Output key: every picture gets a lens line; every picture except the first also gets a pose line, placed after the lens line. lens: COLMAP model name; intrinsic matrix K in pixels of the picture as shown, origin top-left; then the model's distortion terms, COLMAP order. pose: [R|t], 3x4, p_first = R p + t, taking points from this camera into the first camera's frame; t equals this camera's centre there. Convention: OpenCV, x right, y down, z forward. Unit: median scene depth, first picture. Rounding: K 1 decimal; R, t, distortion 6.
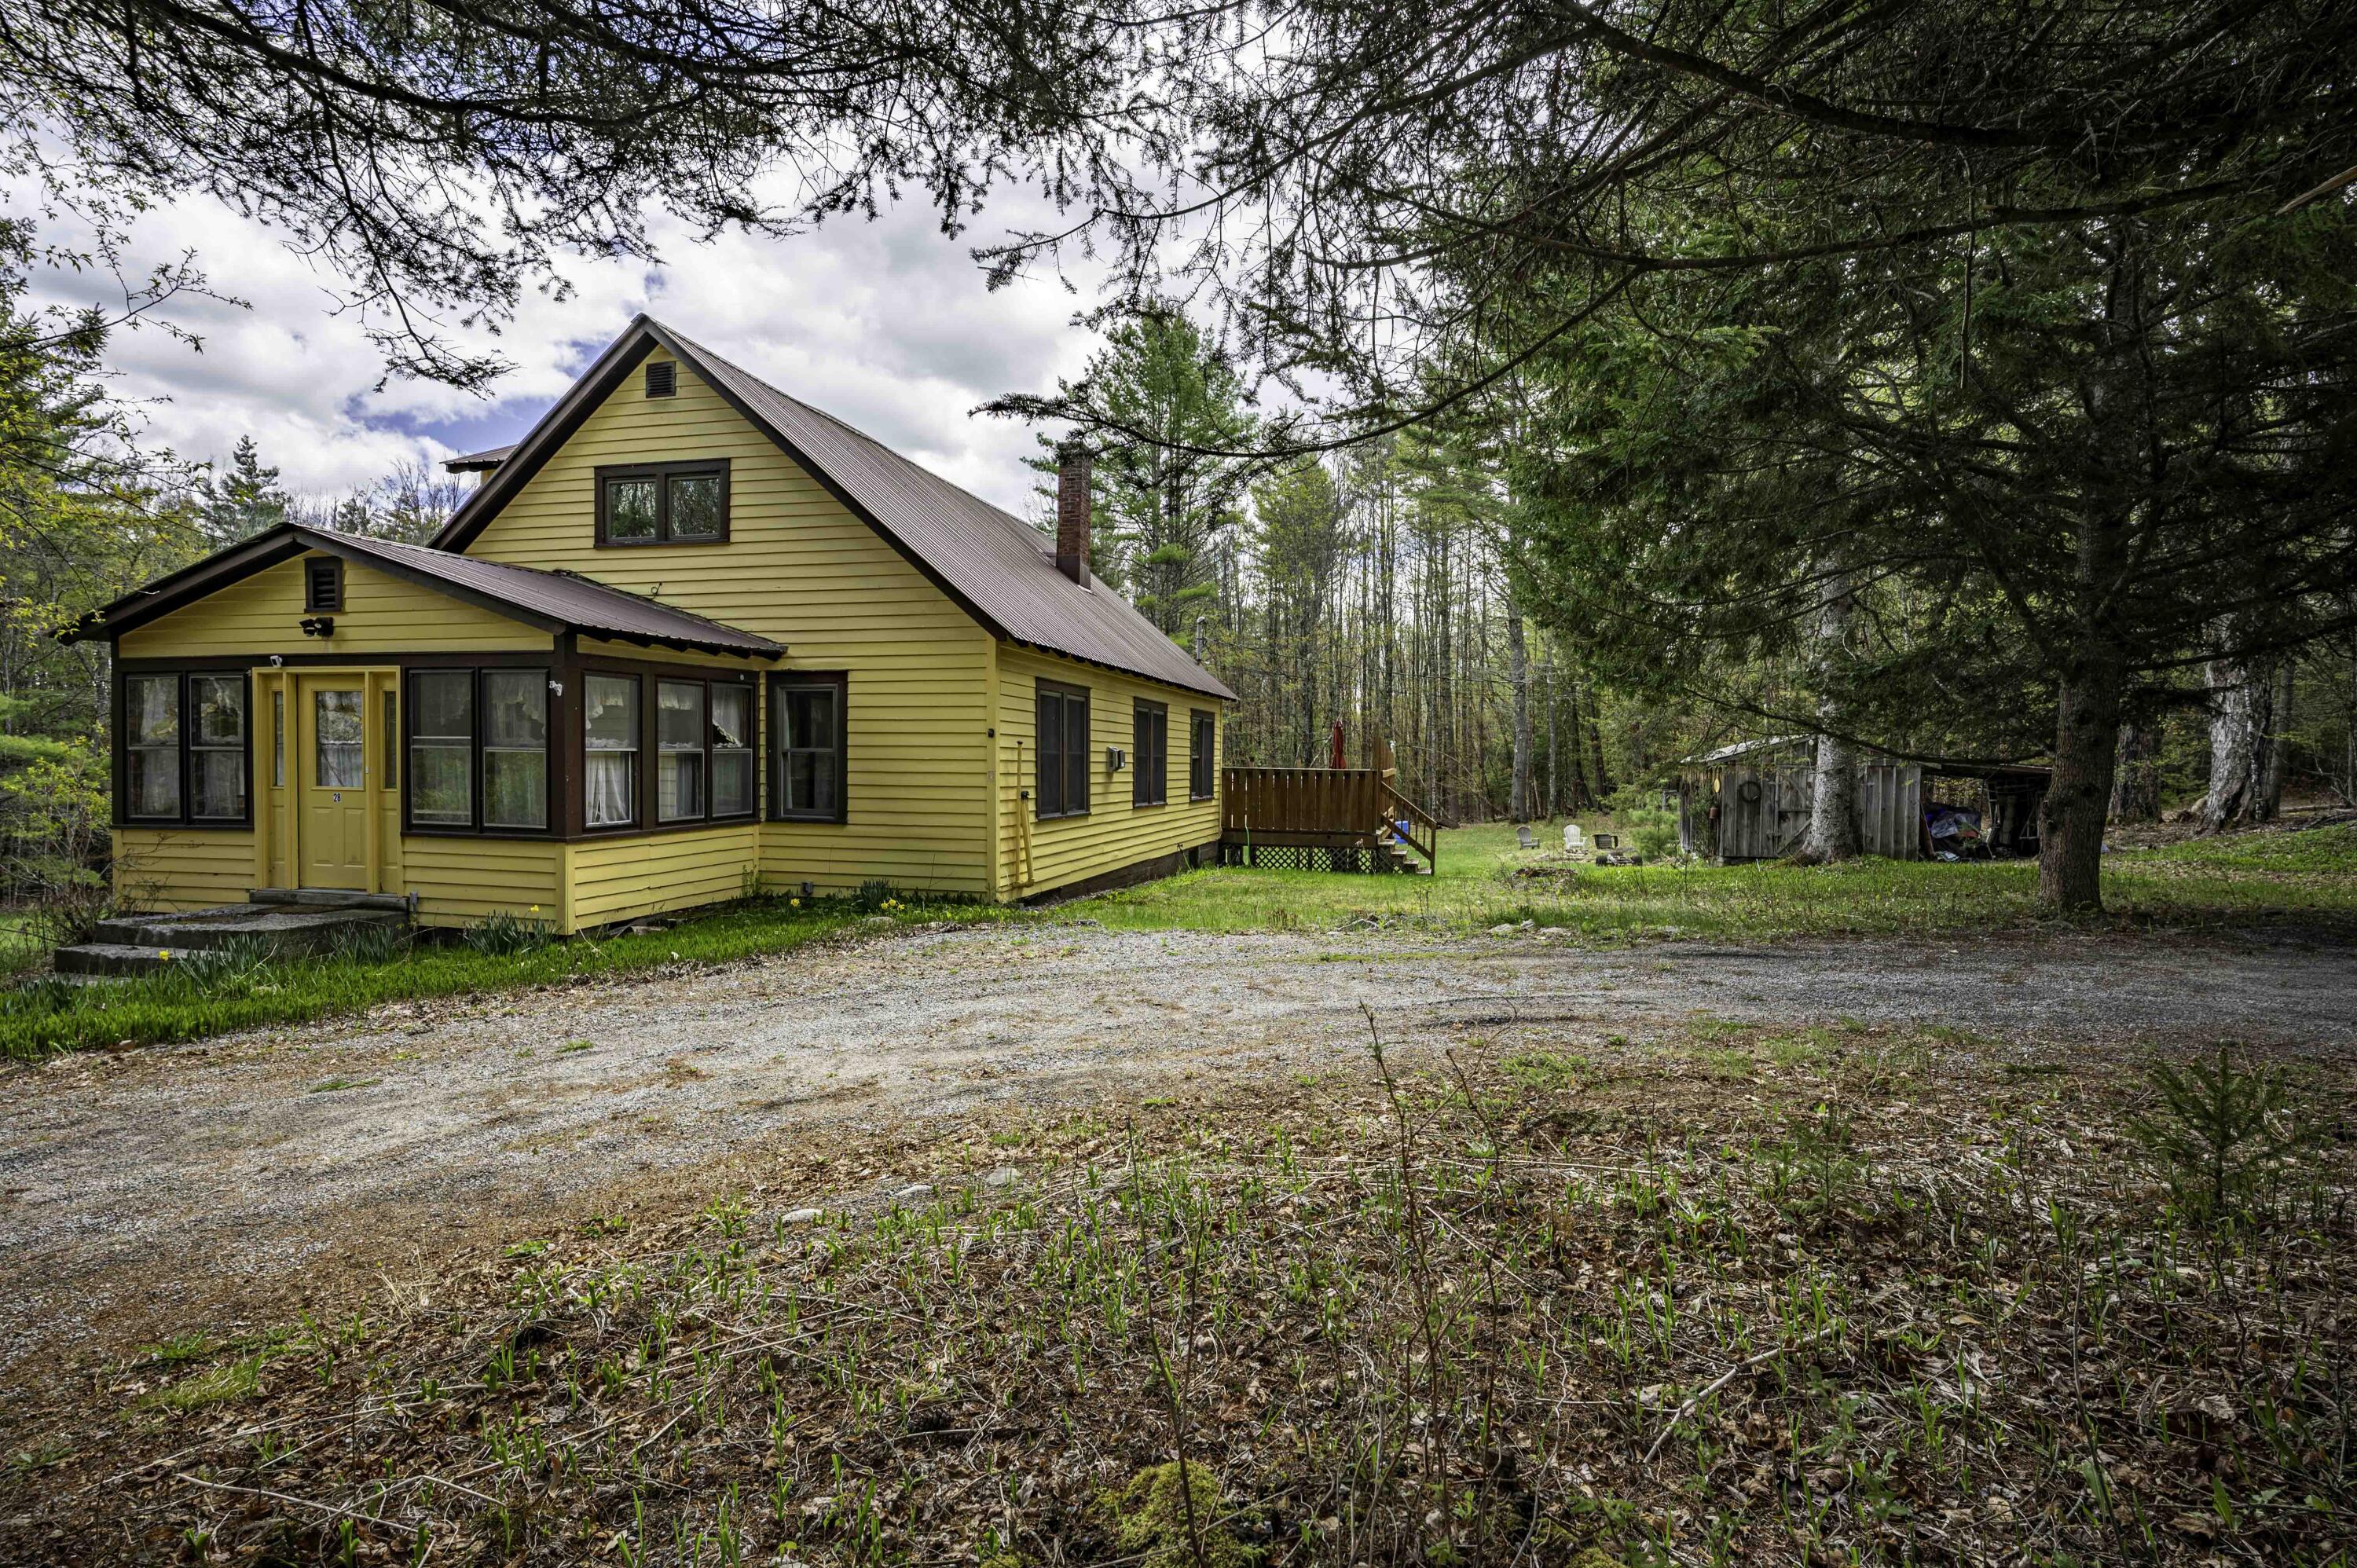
lens RADIAL K [[1155.4, 0, 1179.5], [0, 1155.4, 800.8], [0, 0, 1]] dist [0.000577, 0.009282]
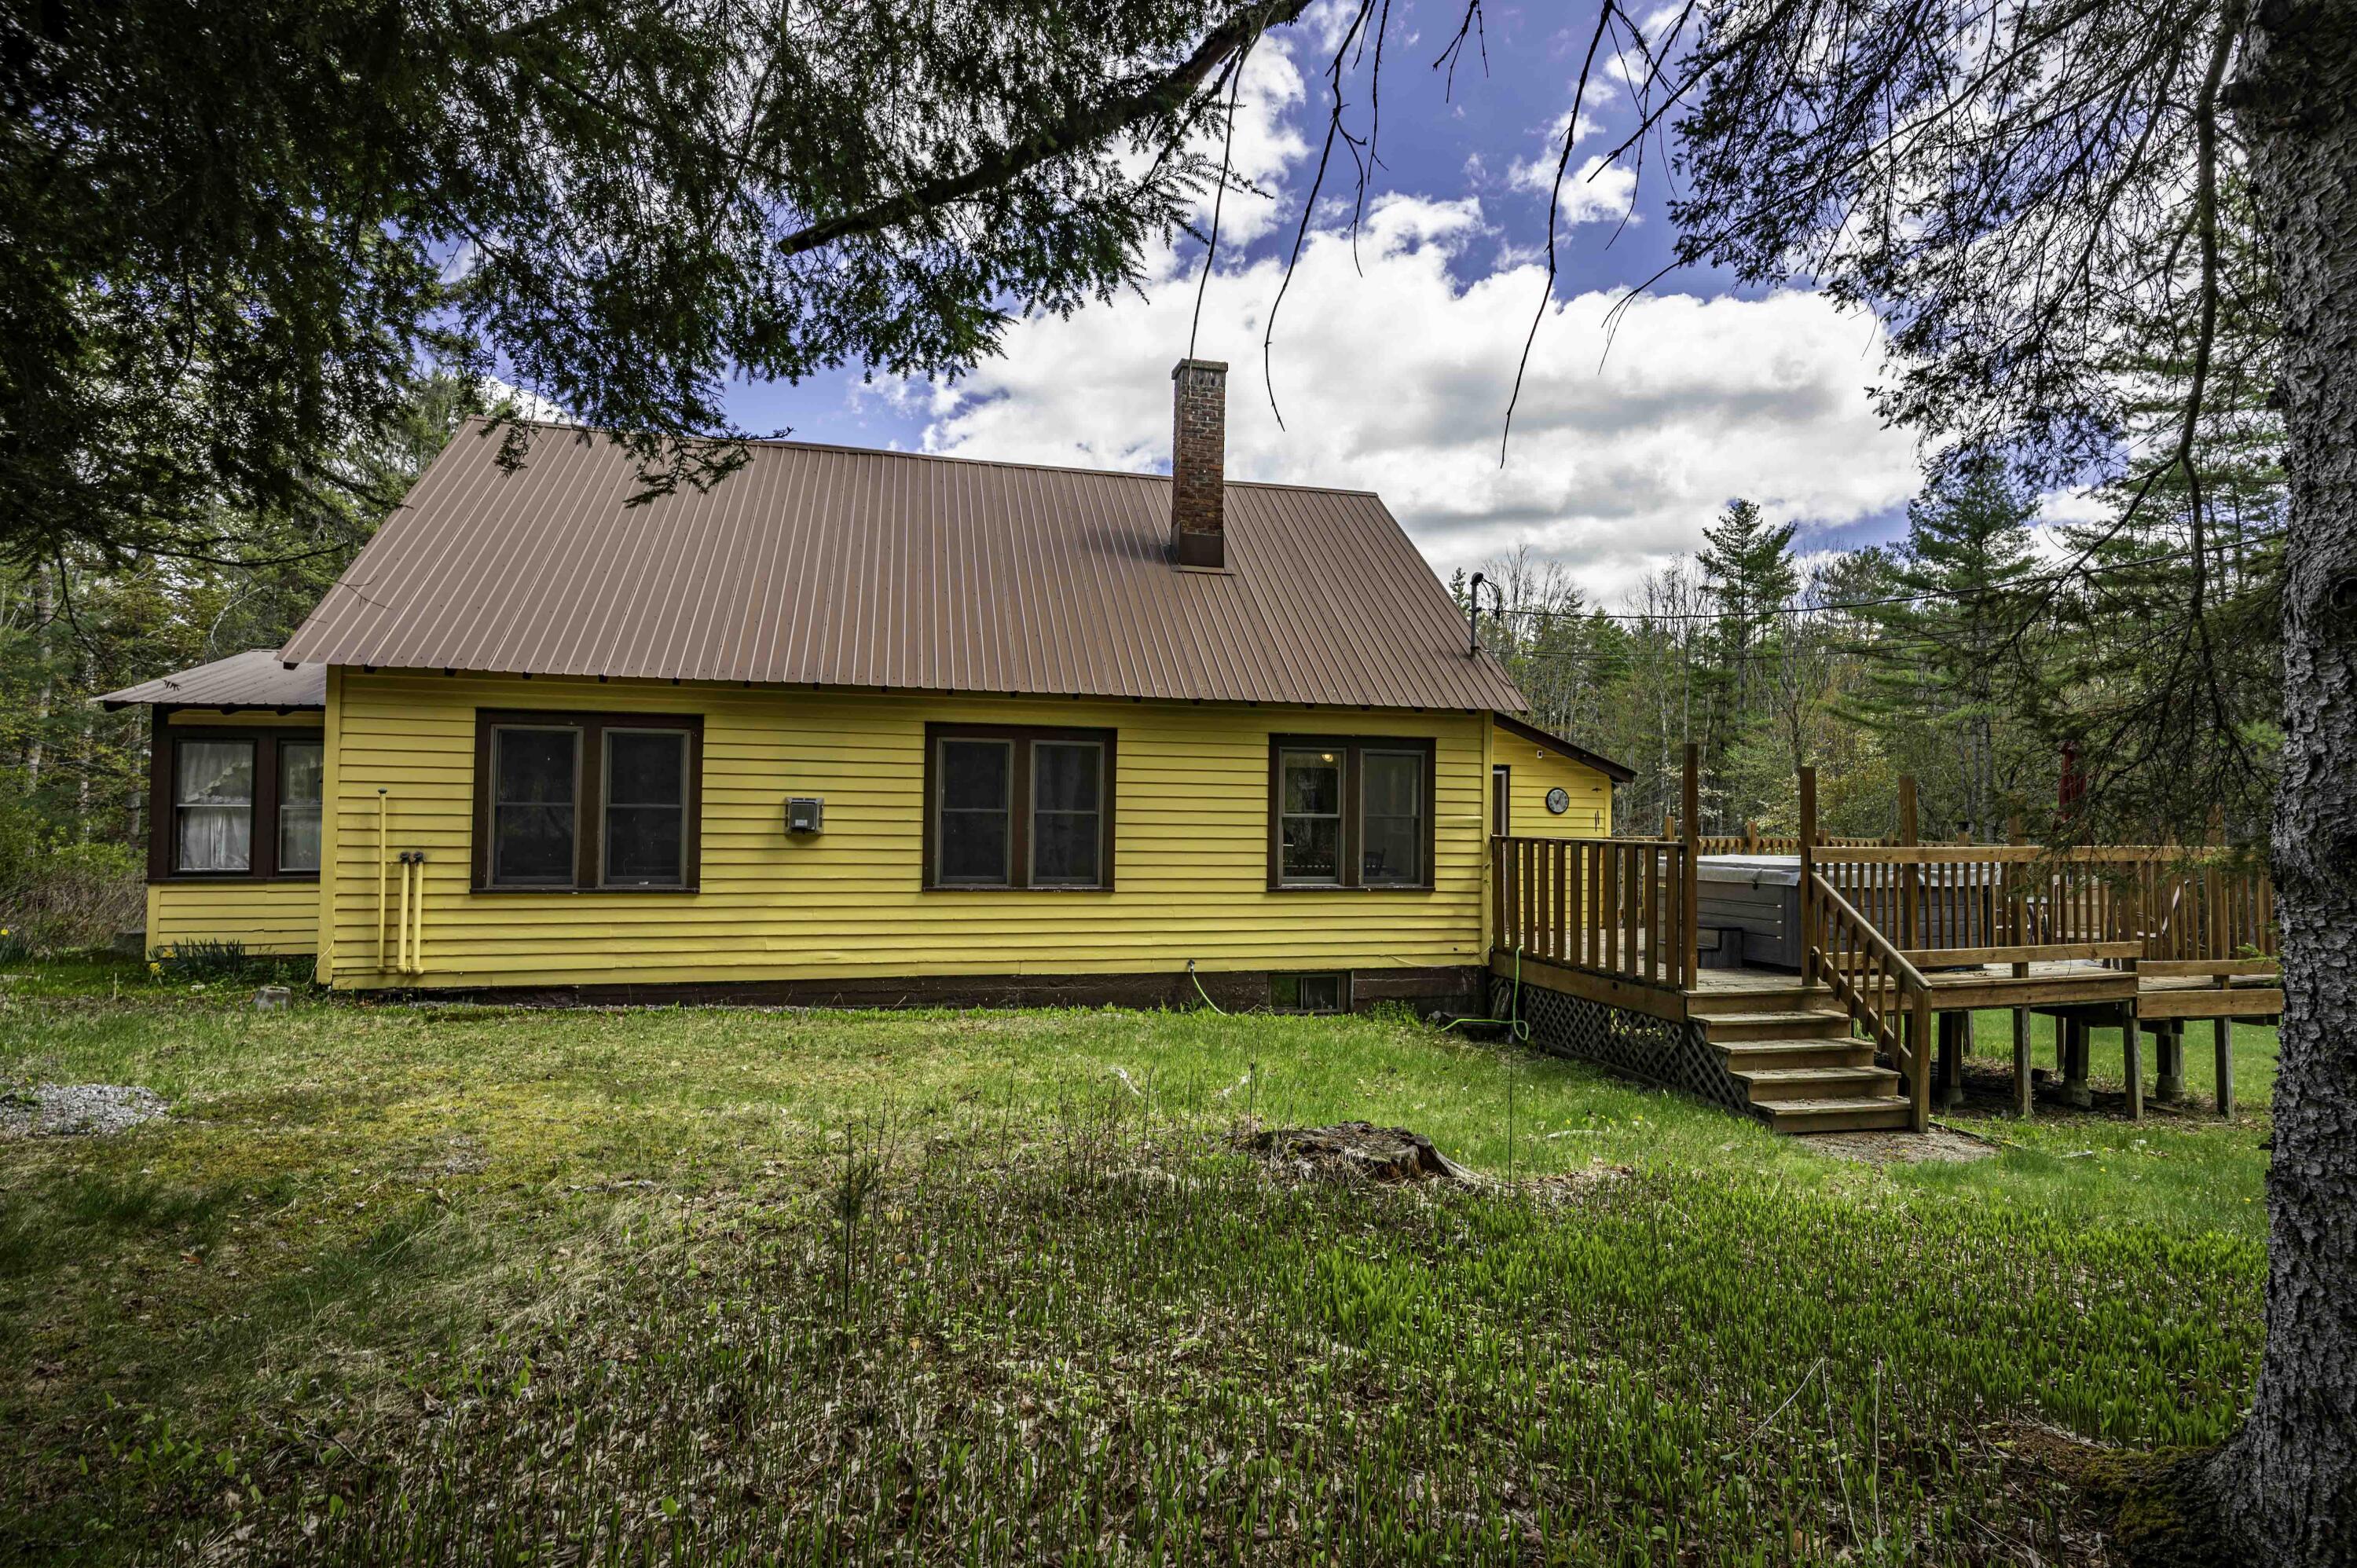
lens RADIAL K [[1155.4, 0, 1179.5], [0, 1155.4, 800.8], [0, 0, 1]] dist [0.000577, 0.009282]
pose [[0.473882, -0.021507, -0.880326, 0.820115], [-0.037838, 0.998281, -0.044757, -0.028554], [0.879775, 0.054519, 0.472254, 1.089991]]
